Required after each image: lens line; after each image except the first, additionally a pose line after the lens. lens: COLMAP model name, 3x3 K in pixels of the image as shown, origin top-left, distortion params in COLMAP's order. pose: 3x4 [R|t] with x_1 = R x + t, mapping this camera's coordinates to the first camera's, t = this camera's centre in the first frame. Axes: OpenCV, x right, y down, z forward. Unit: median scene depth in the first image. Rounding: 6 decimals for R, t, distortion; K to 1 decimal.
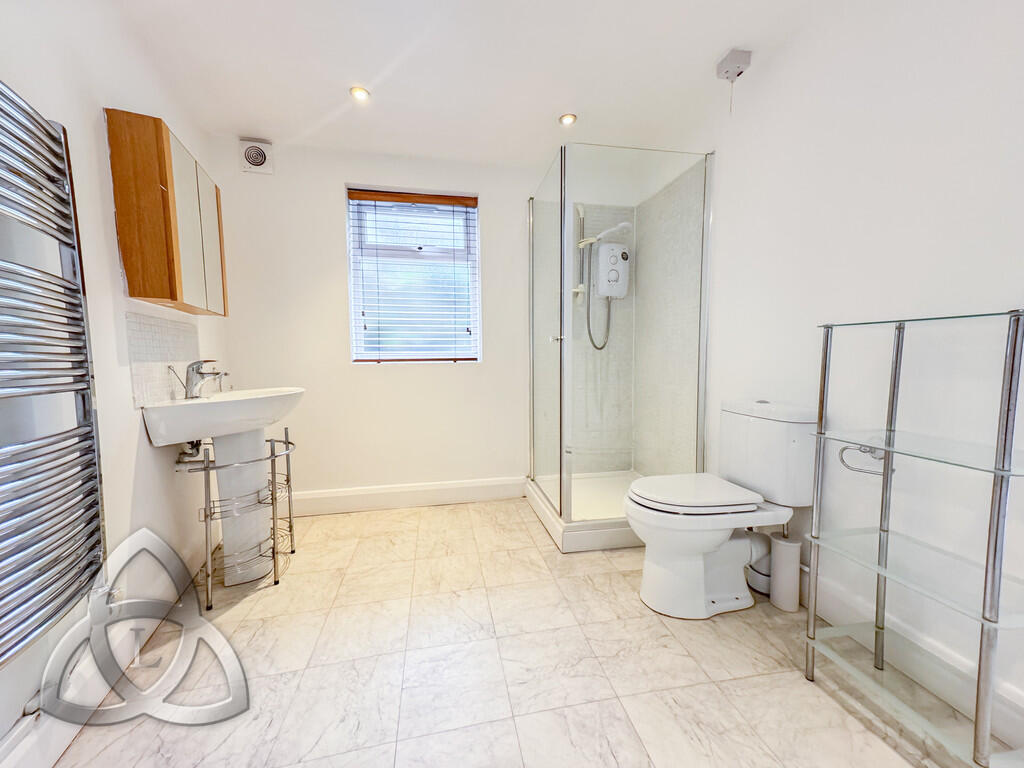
lens RADIAL K [[396.2, 0, 512.0], [0, 396.2, 384.0], [0, 0, 1]] dist [0.034120, 0.005498]
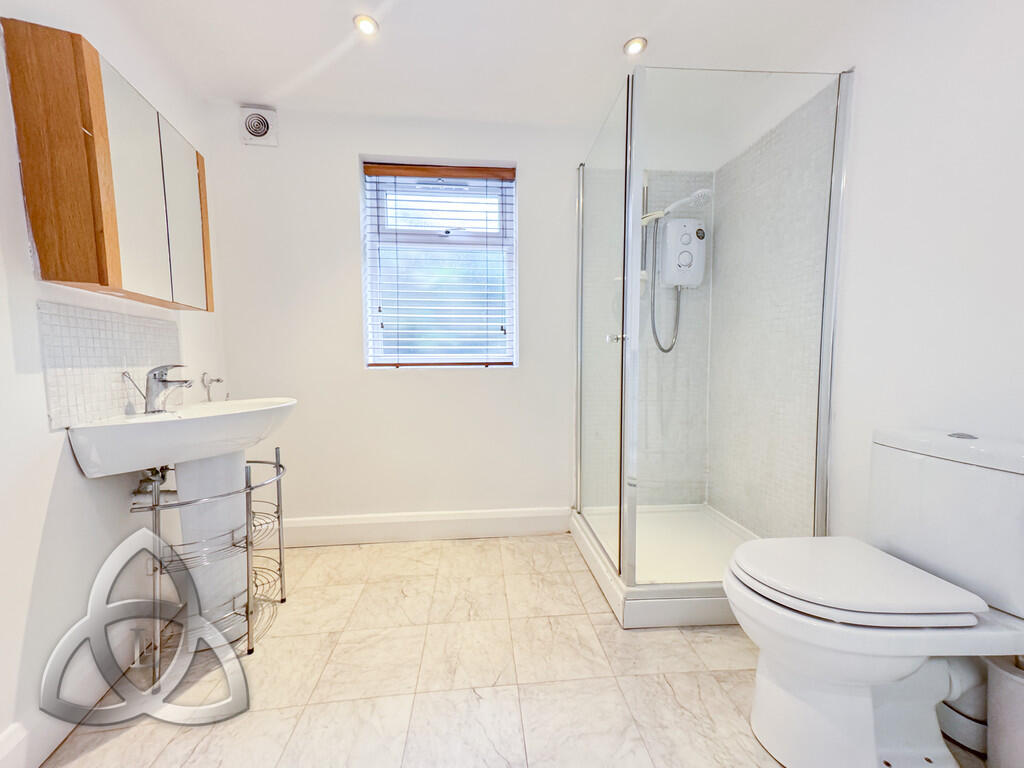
lens RADIAL K [[396.2, 0, 512.0], [0, 396.2, 384.0], [0, 0, 1]] dist [0.034120, 0.005498]
pose [[0.994818, 0.010331, -0.101145, -0.006930], [-0.010855, 0.999930, -0.004632, -0.021033], [0.101090, 0.005706, 0.994861, 0.232217]]
